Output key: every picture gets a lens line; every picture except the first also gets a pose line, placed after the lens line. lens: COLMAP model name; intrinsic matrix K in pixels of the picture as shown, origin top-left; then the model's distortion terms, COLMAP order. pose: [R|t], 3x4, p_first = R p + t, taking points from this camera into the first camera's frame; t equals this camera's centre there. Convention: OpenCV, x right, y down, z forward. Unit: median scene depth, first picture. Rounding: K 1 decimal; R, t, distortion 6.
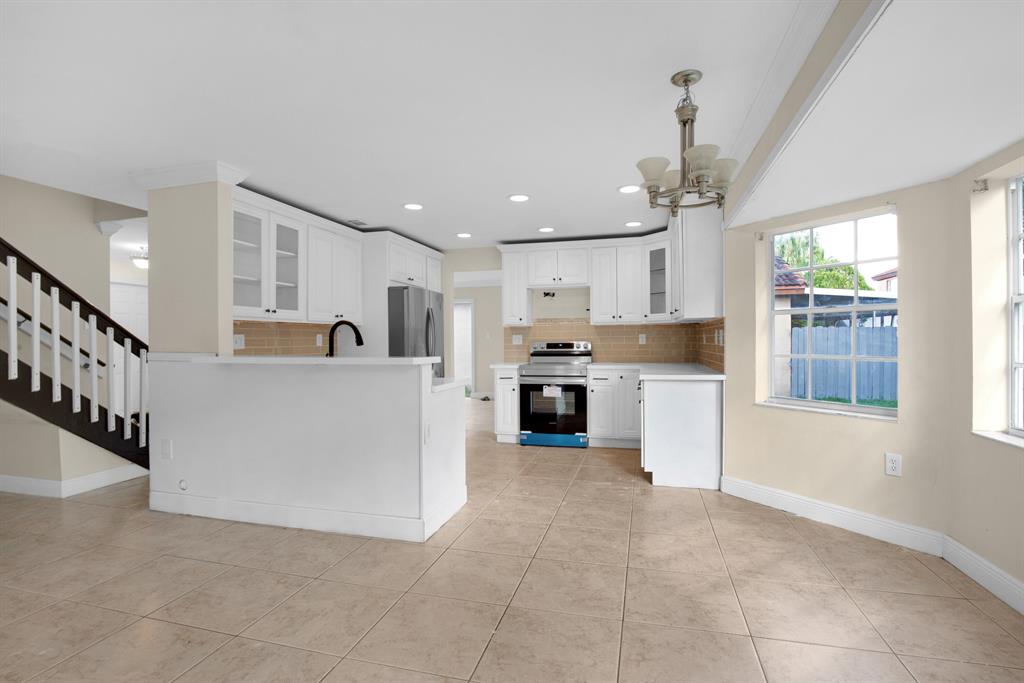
lens RADIAL K [[460.9, 0, 501.6], [0, 460.9, 338.3], [0, 0, 1]] dist [0.001298, -0.001174]
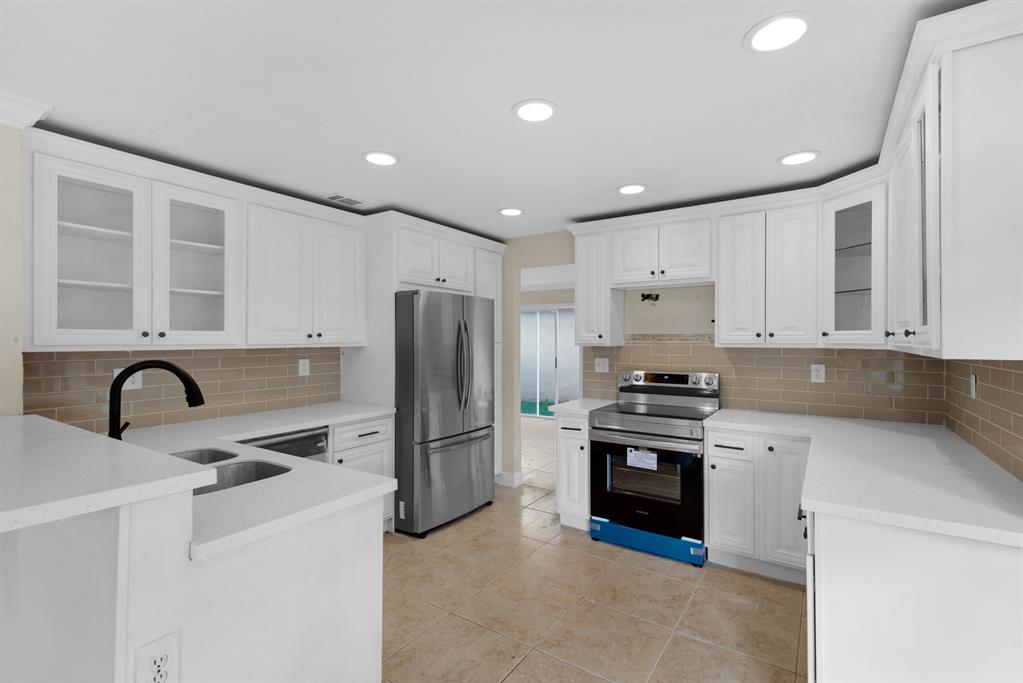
lens RADIAL K [[460.5, 0, 506.8], [0, 460.5, 338.7], [0, 0, 1]] dist [0.001298, -0.001174]
pose [[0.952964, 0.007151, -0.303000, 0.128069], [-0.007201, 0.999974, 0.000951, -0.042650], [0.302999, 0.001275, 0.952990, 0.394792]]
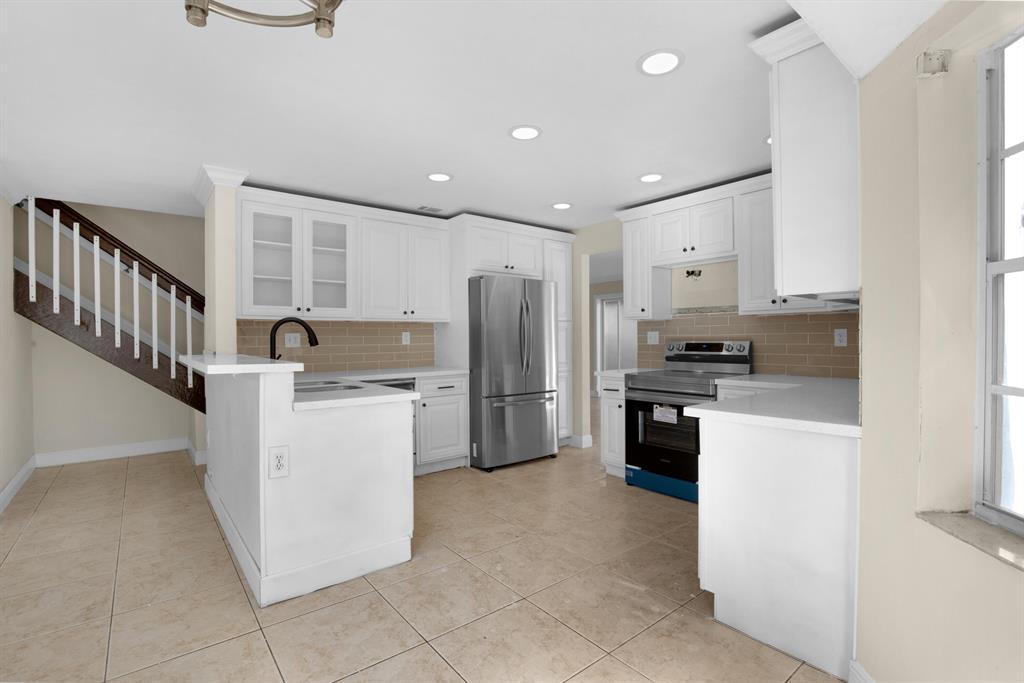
lens RADIAL K [[460.9, 0, 509.0], [0, 460.9, 335.5], [0, 0, 1]] dist [0.001298, -0.001174]
pose [[0.822524, 0.001112, -0.568730, 0.320901], [0.001651, 0.999989, 0.004343, -0.004986], [0.568729, -0.004511, 0.822513, 0.323822]]
